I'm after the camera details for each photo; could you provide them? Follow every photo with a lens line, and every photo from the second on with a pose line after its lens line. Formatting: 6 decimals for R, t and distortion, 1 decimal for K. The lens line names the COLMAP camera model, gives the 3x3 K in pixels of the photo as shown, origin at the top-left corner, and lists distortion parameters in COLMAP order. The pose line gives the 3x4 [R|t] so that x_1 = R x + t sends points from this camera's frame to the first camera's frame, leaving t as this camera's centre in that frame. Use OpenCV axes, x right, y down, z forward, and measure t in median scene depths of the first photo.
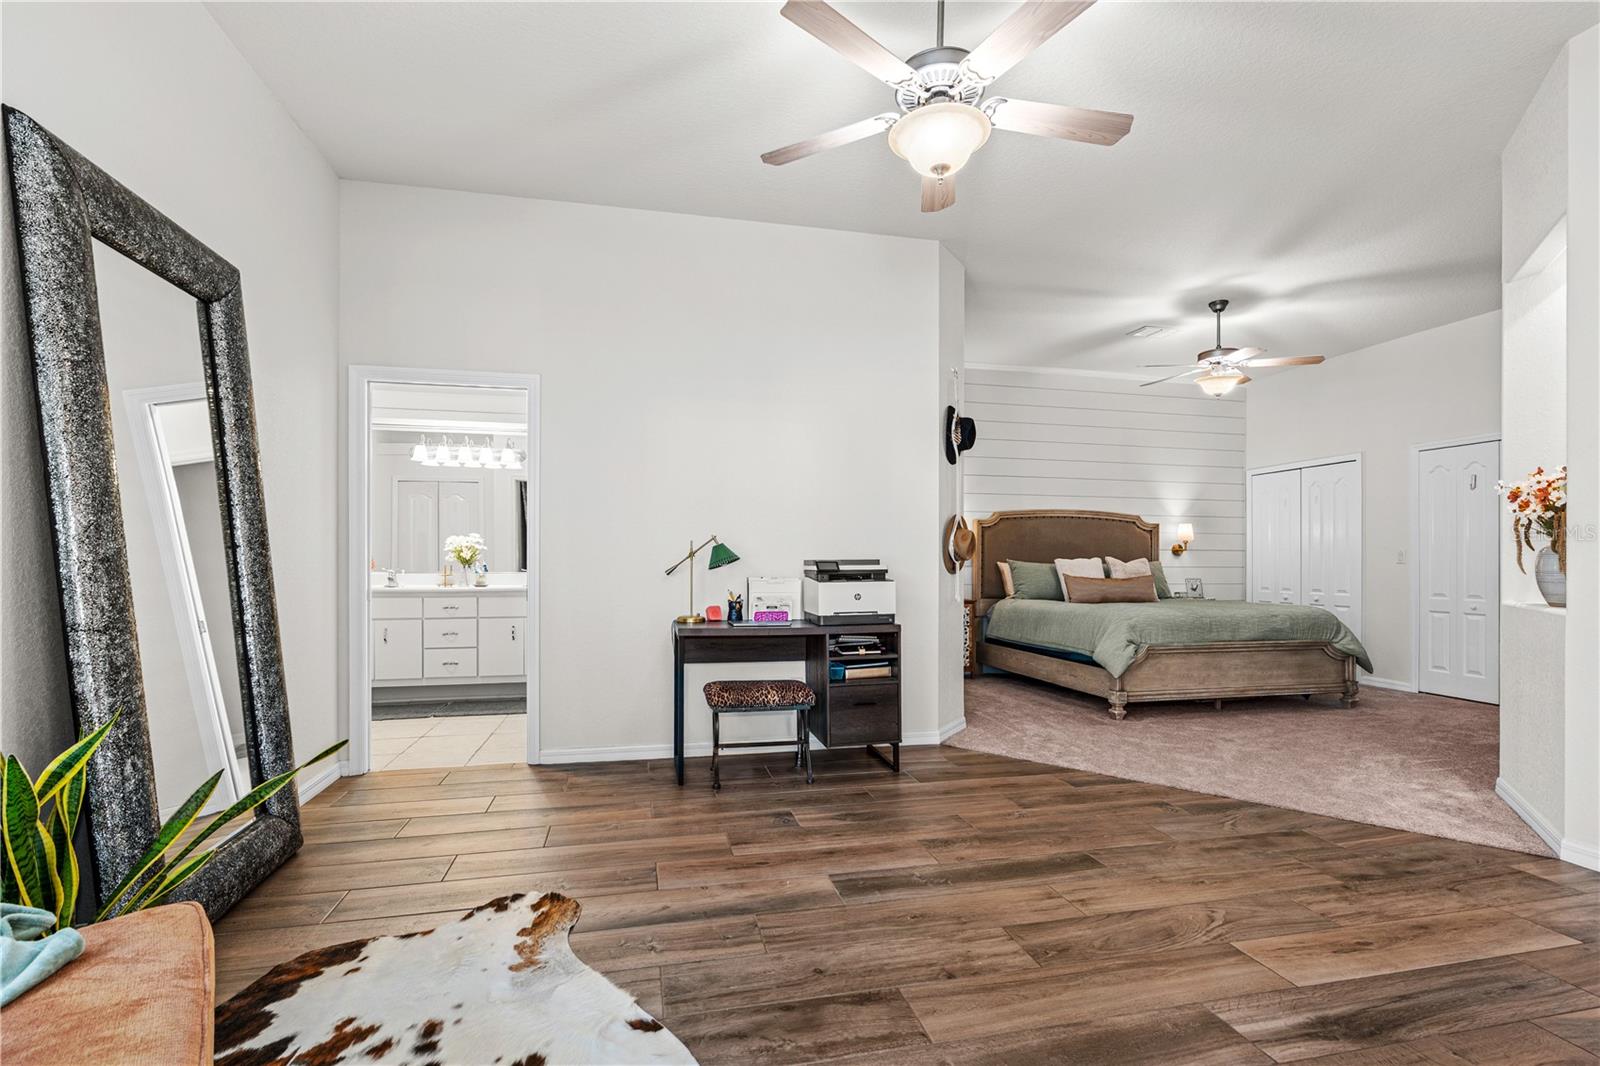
lens RADIAL K [[737.9, 0, 804.7], [0, 737.9, 560.1], [0, 0, 1]] dist [-0.013500, 0.005439]
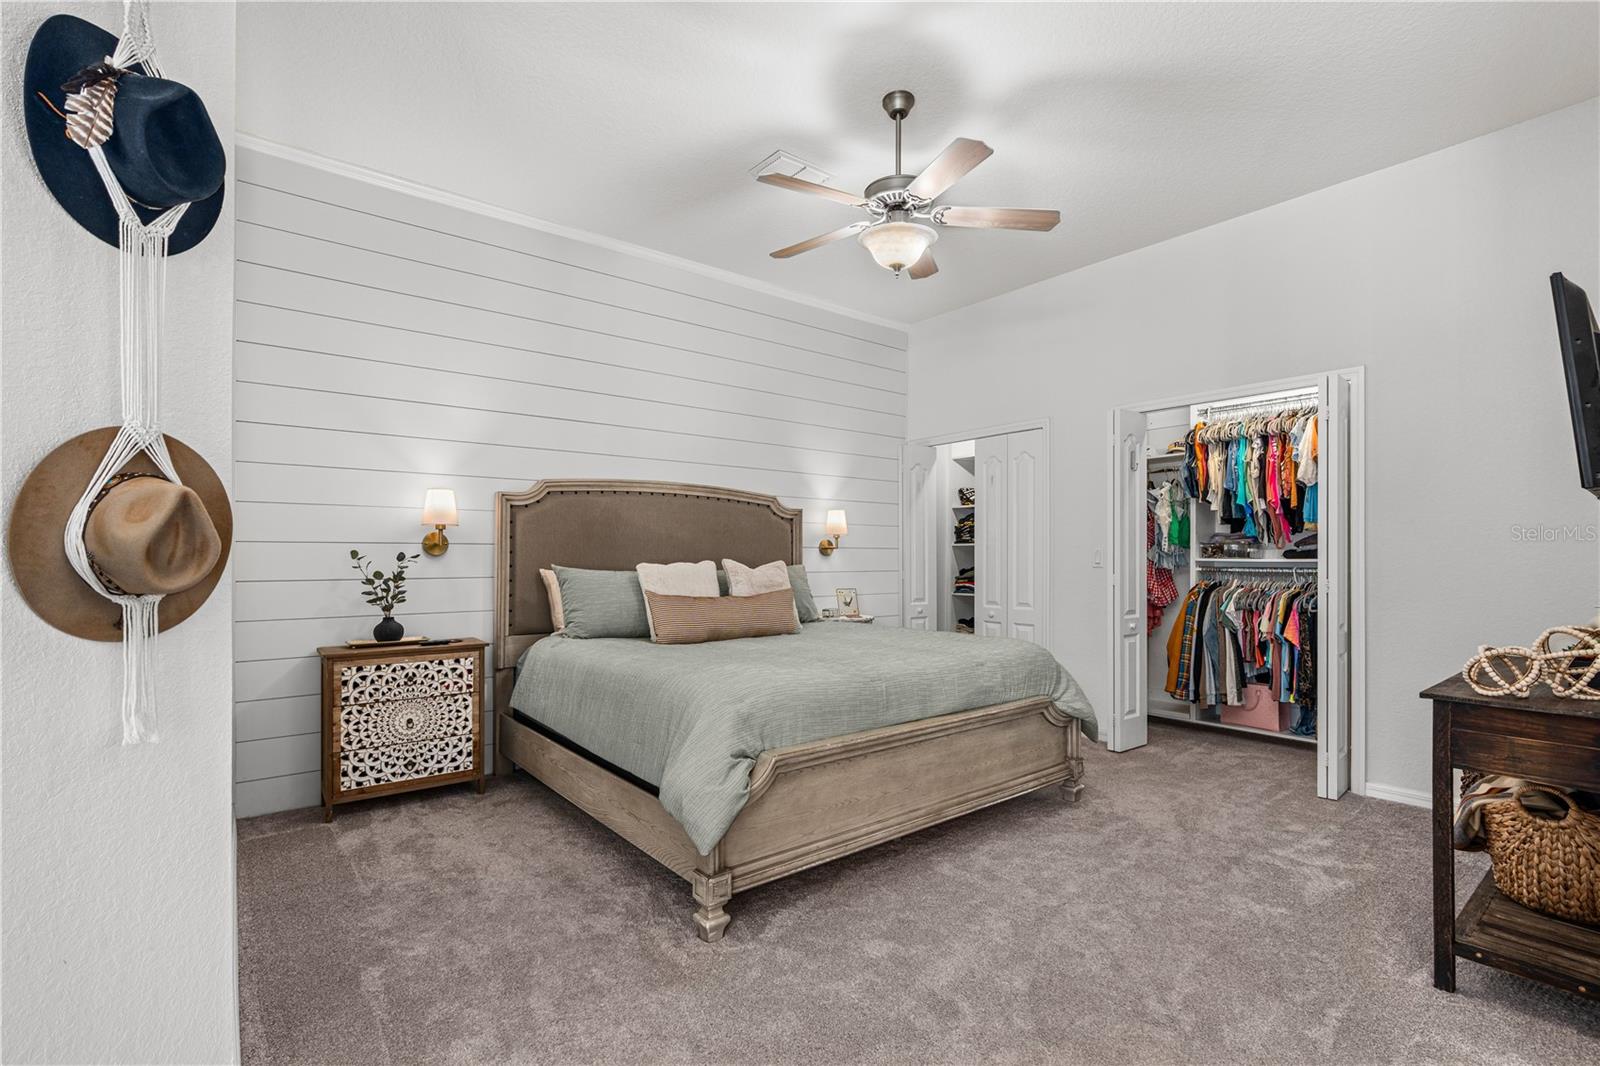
lens RADIAL K [[737.9, 0, 804.8], [0, 737.9, 545.5], [0, 0, 1]] dist [-0.013500, 0.005439]
pose [[0.901996, 0.005380, 0.431711, 0.213604], [-0.000460, 0.999934, -0.011499, -0.009357], [-0.431744, 0.010174, 0.901939, 0.433356]]
